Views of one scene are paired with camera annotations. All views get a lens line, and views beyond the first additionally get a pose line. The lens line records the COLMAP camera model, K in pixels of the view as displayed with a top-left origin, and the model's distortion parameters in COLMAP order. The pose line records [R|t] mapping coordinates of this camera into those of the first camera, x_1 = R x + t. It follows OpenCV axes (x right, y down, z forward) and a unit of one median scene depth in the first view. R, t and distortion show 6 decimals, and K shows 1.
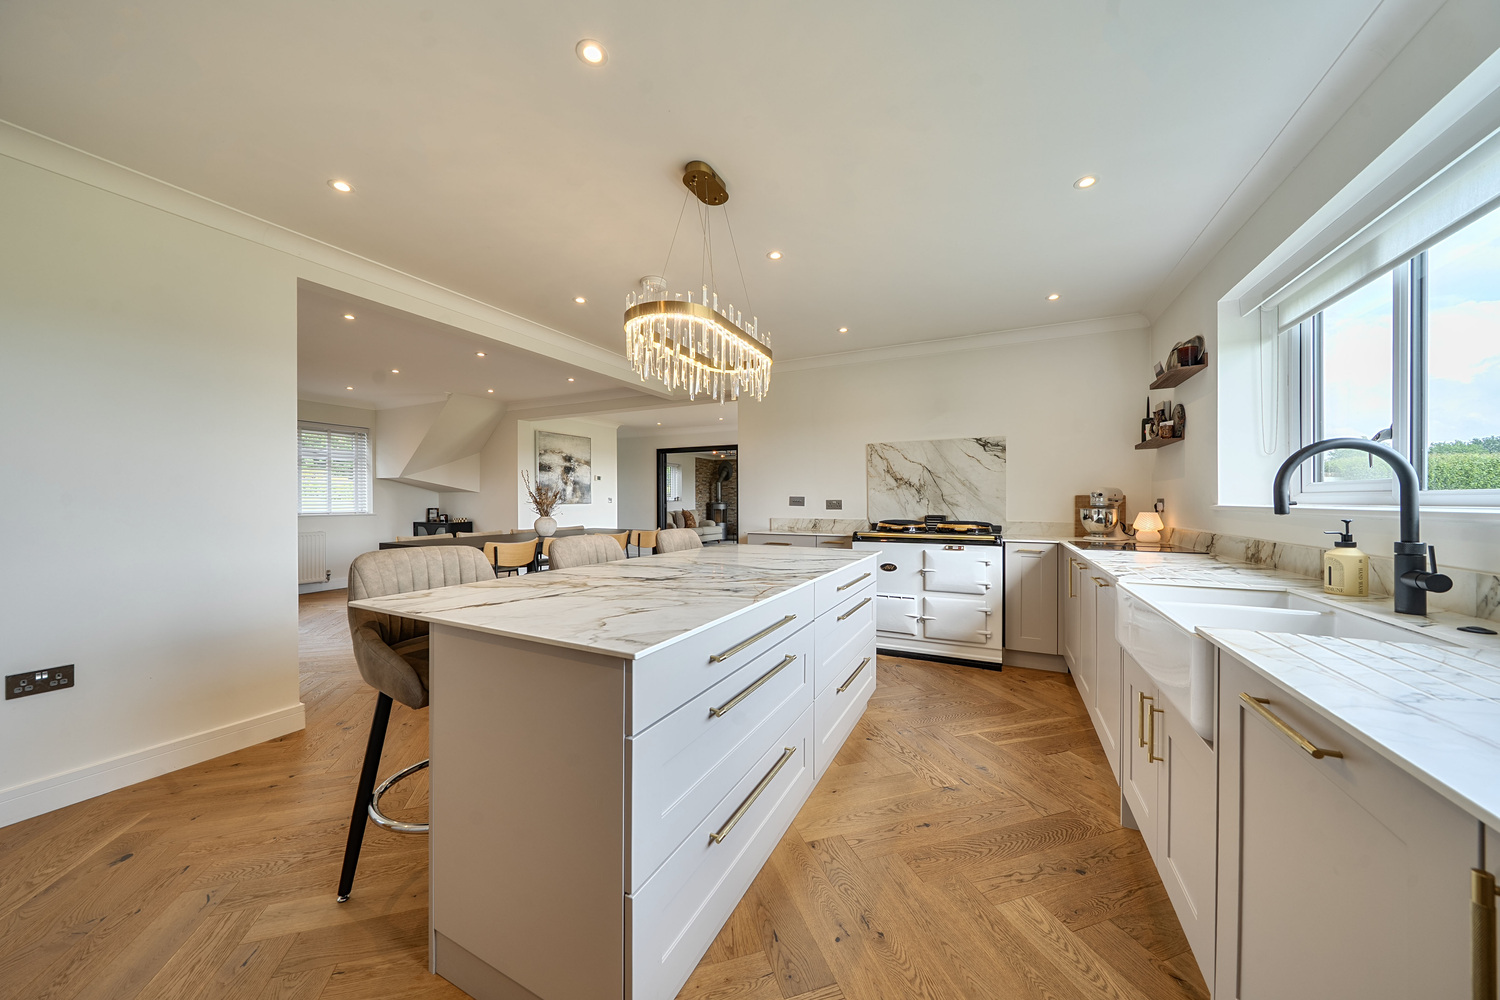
lens RADIAL K [[506.8, 0, 750.0], [0, 506.8, 500.0], [0, 0, 1]] dist [0.000577, -0.000109]
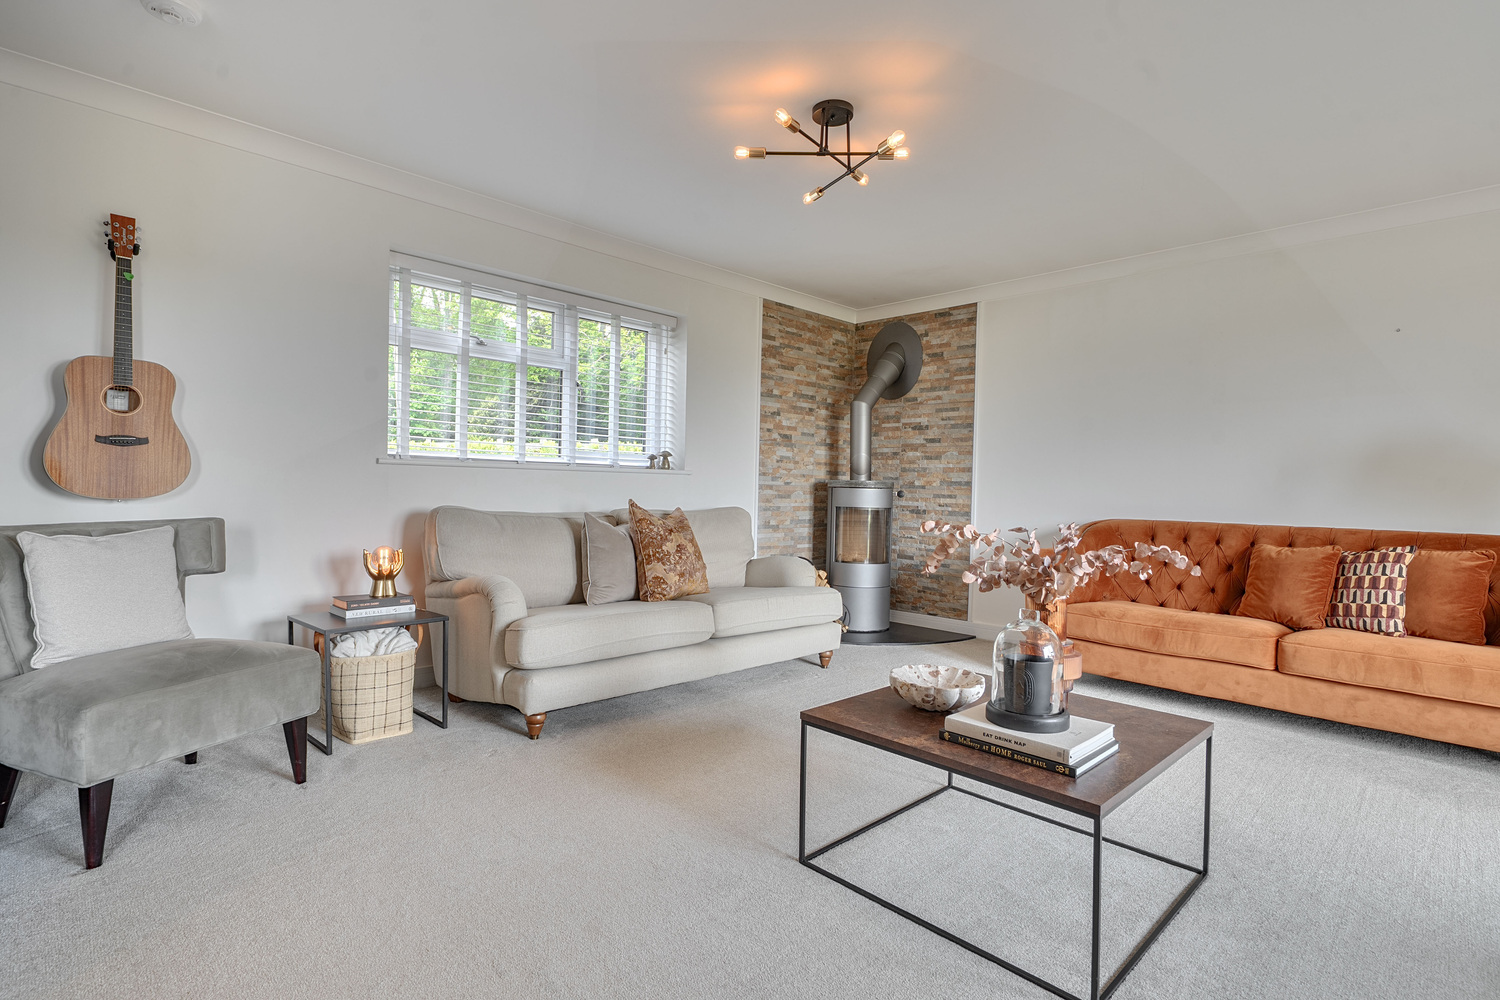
lens RADIAL K [[730.8, 0, 742.8], [0, 730.8, 502.0], [0, 0, 1]] dist [0.001244, 0.000472]
pose [[0.937642, 0.028604, -0.346425, 0.040270], [-0.022876, 0.999526, 0.020614, 0.033423], [0.346850, -0.011404, 0.937851, 2.367941]]
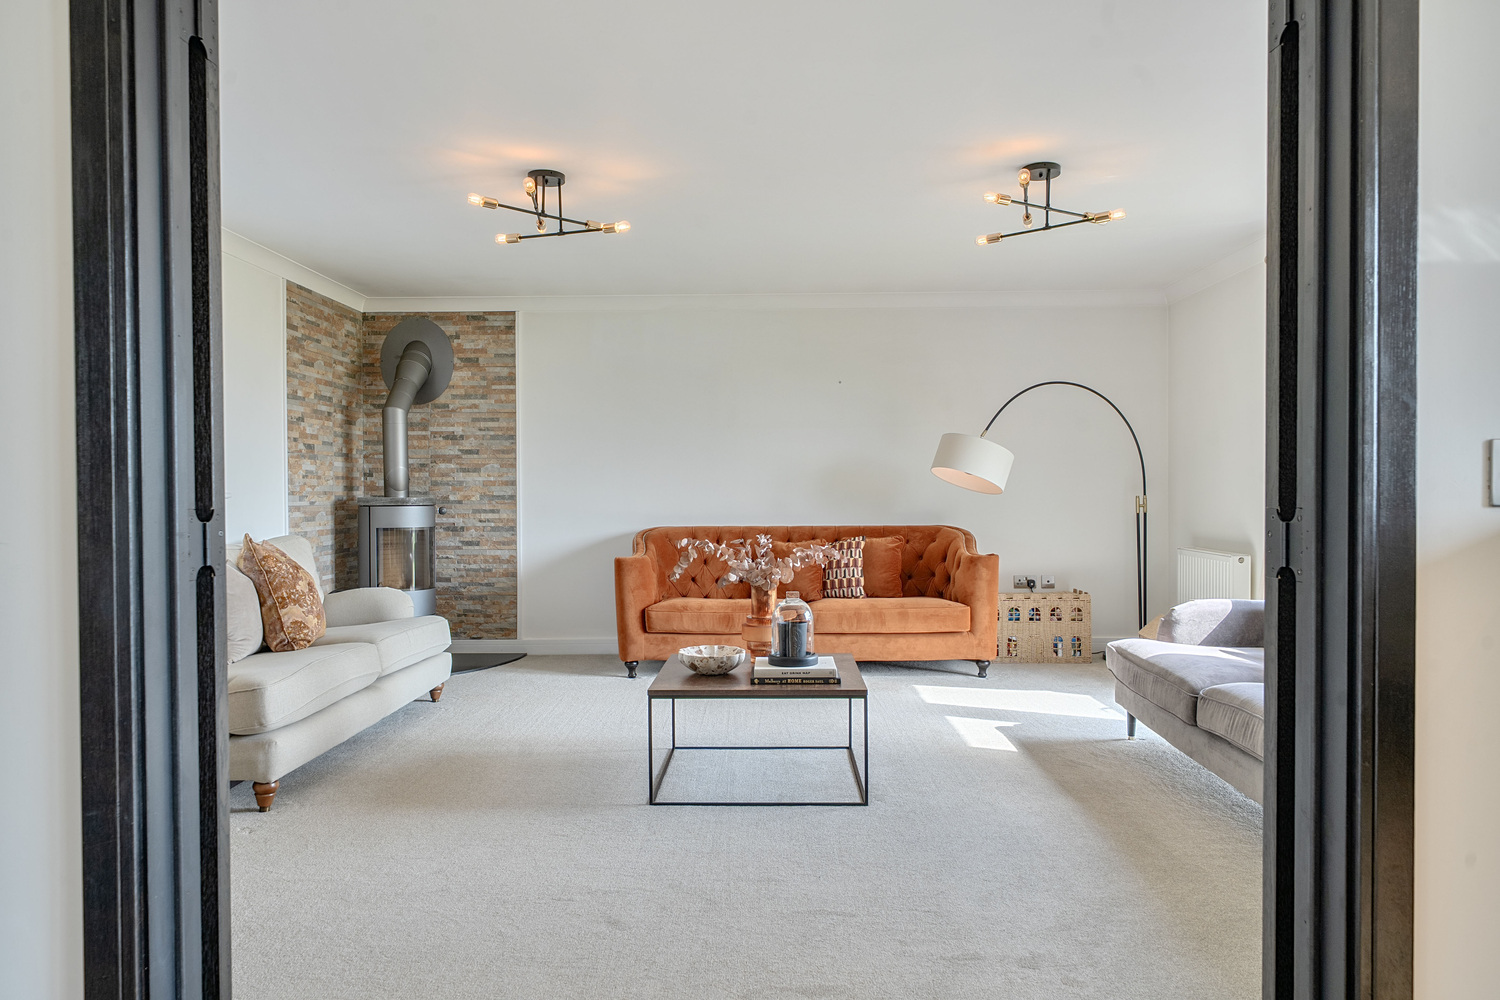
lens RADIAL K [[993.5, 0, 742.8], [0, 993.5, 501.3], [0, 0, 1]] dist [0.001645, -0.002688]
pose [[0.912021, -0.007723, 0.410070, -0.378644], [0.003526, 0.999933, 0.010989, 0.007510], [-0.410128, -0.008577, 0.911988, 2.001780]]
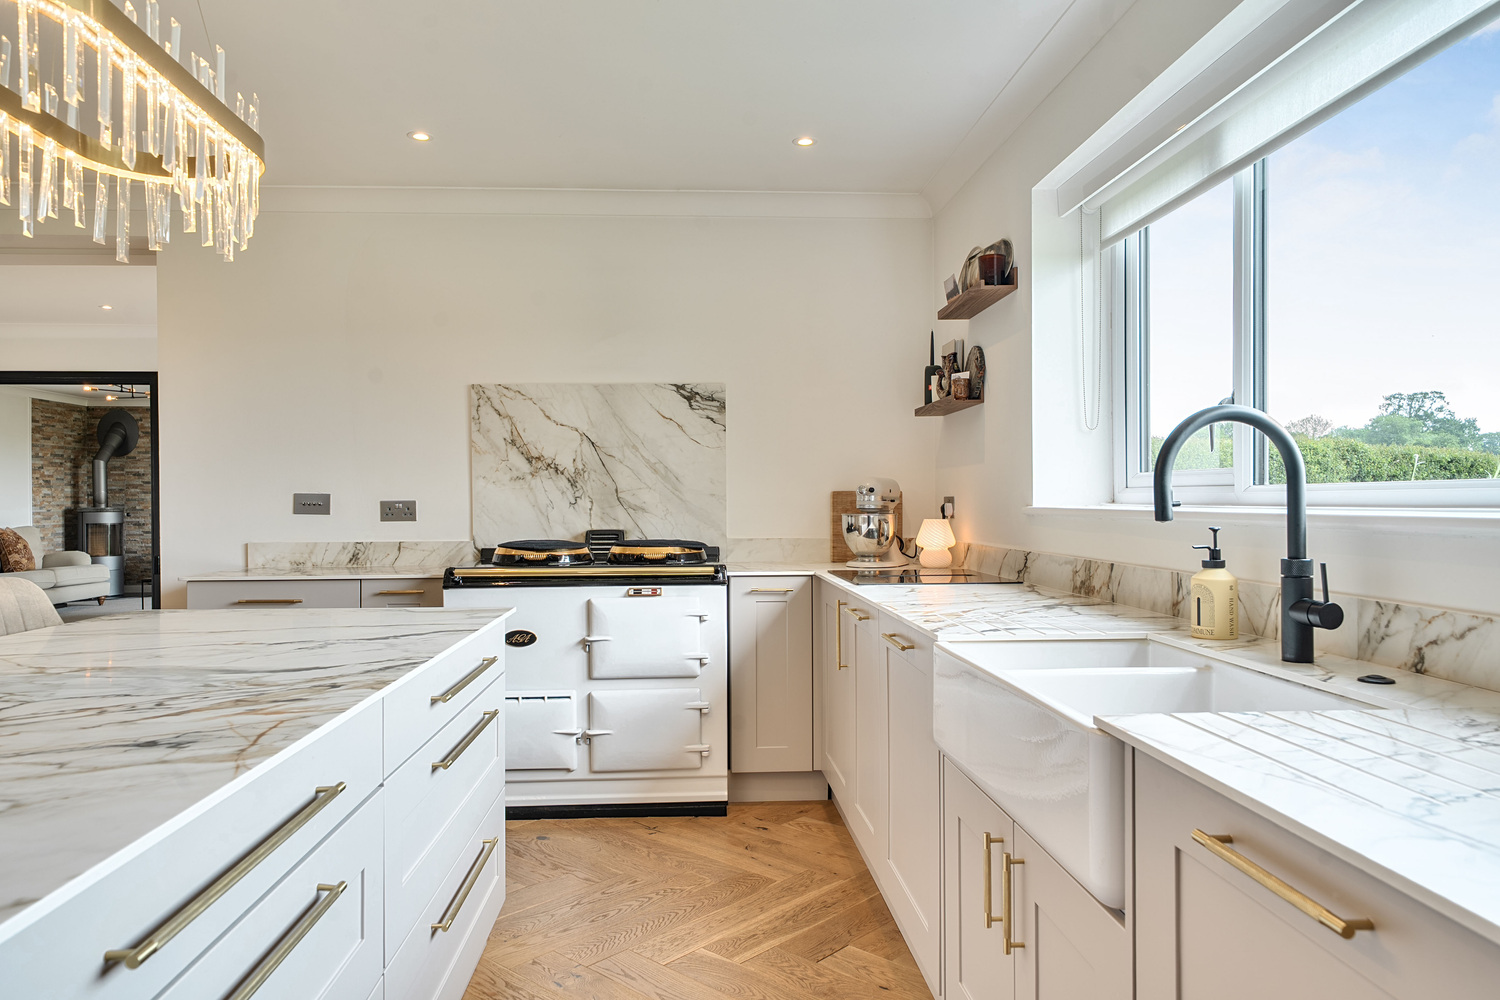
lens RADIAL K [[993.5, 0, 742.8], [0, 993.5, 501.3], [0, 0, 1]] dist [0.001645, -0.002688]
pose [[0.870469, -0.004513, 0.492203, -0.011207], [0.003996, 0.999990, 0.002102, -0.000548], [-0.492208, 0.000137, 0.870478, 0.068514]]
